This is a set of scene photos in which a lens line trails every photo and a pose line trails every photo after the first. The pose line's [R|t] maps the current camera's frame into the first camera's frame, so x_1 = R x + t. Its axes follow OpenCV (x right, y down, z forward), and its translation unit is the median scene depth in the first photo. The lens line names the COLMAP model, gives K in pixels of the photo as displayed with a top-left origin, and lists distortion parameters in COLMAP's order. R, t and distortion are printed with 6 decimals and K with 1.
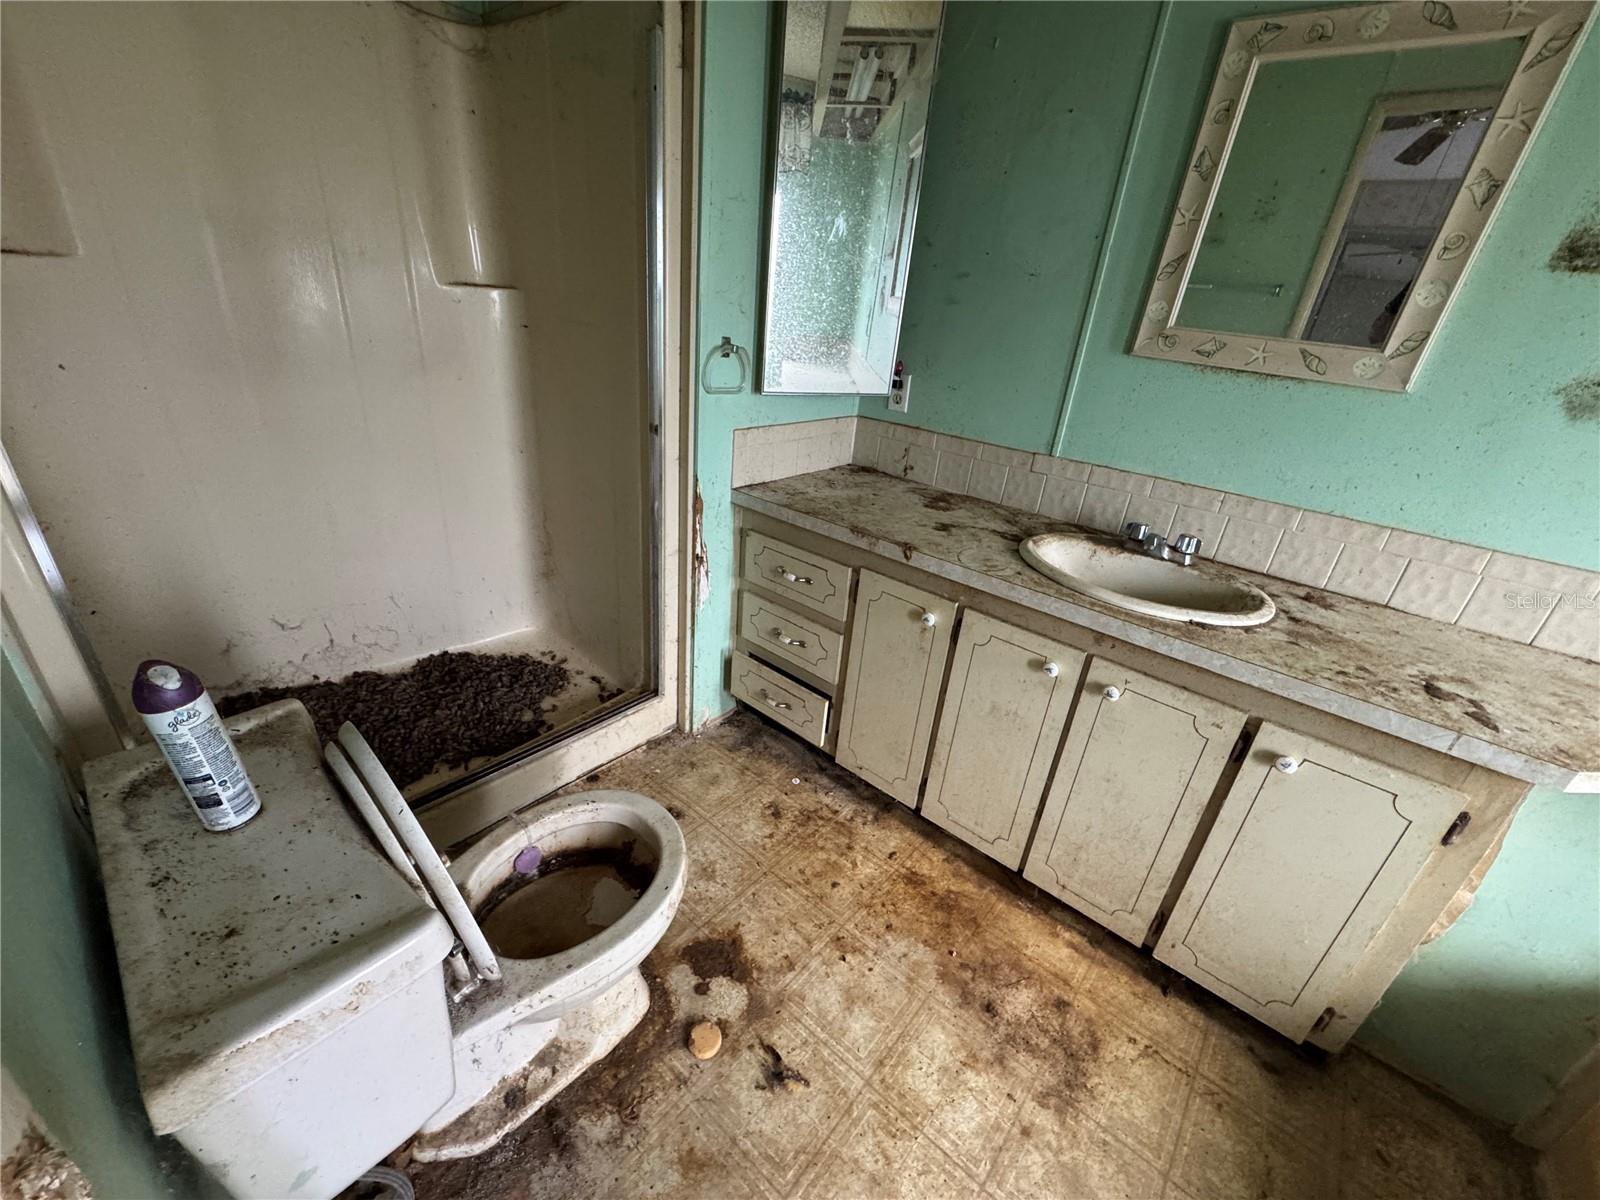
lens RADIAL K [[635.1, 0, 795.6], [0, 635.1, 600.3], [0, 0, 1]] dist [-0.003111, 0.000202]
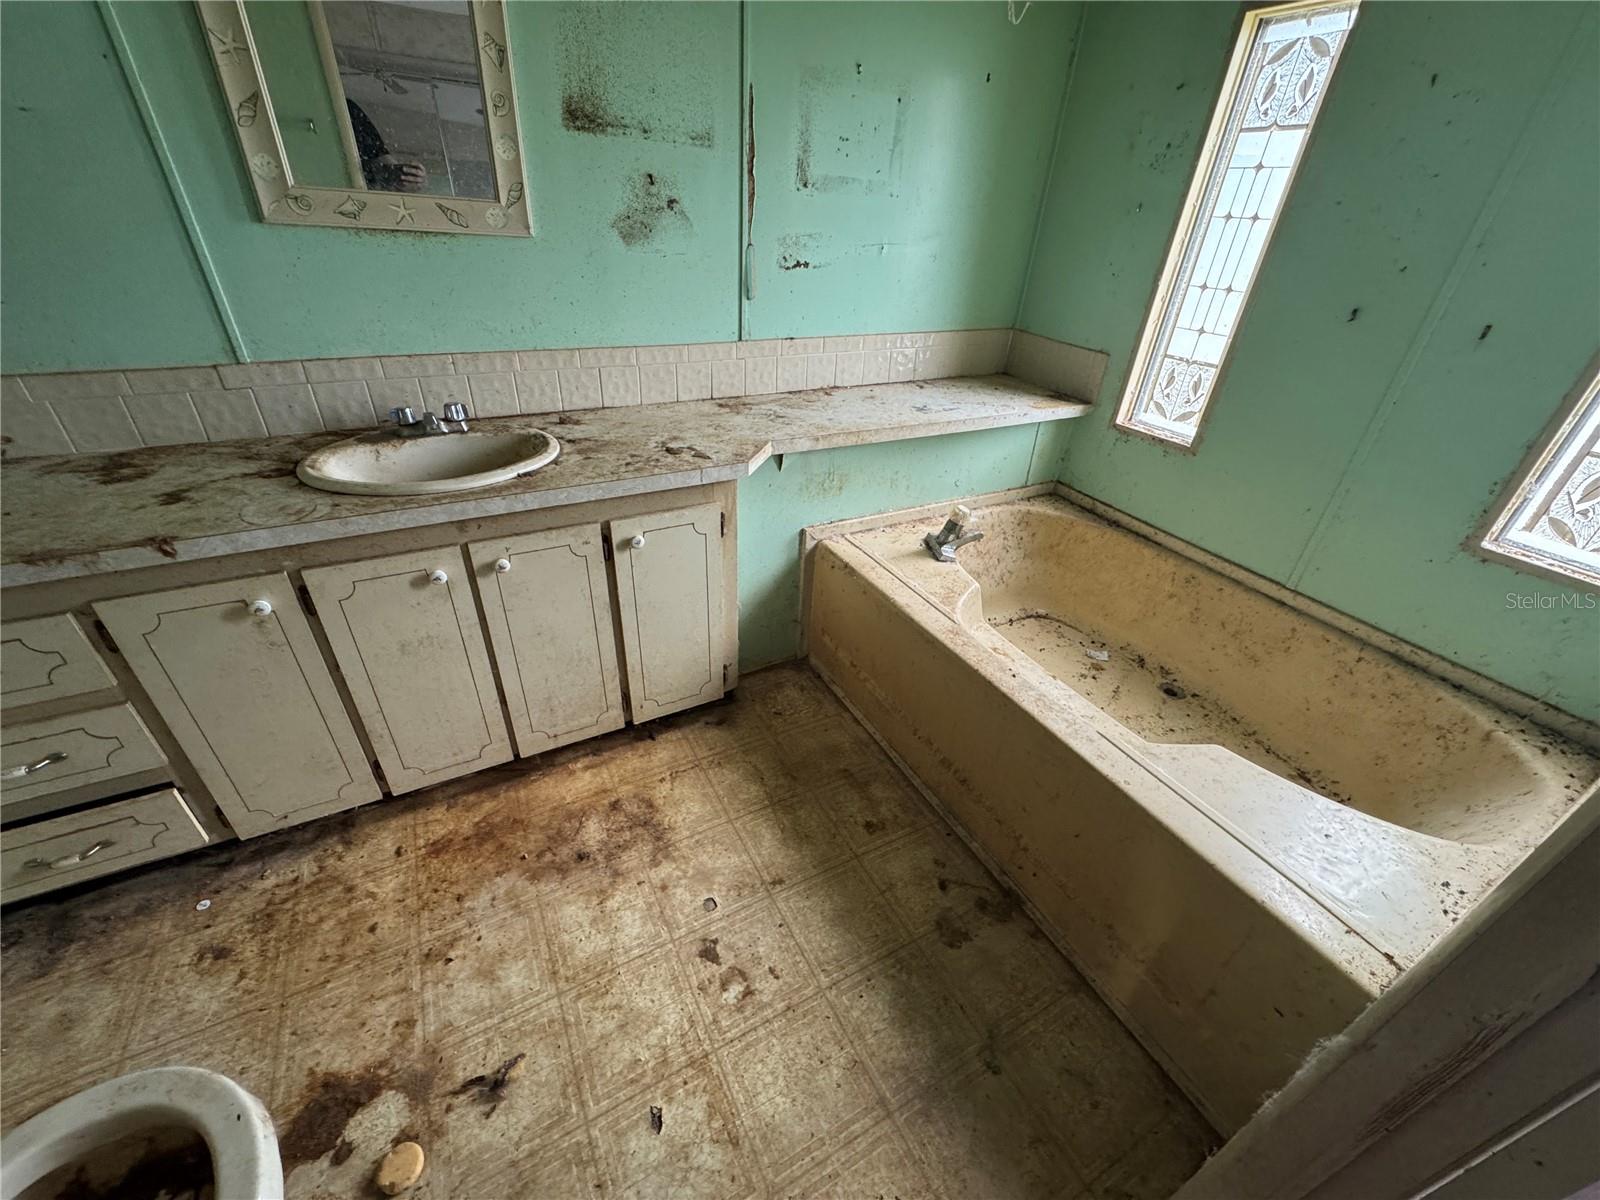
lens RADIAL K [[635.1, 0, 795.7], [0, 635.1, 600.3], [0, 0, 1]] dist [-0.003111, 0.000202]
pose [[0.359830, -0.546186, 0.756441, -0.151872], [0.380670, 0.826140, 0.415432, -0.055804], [-0.851829, 0.138469, 0.505187, 0.035823]]
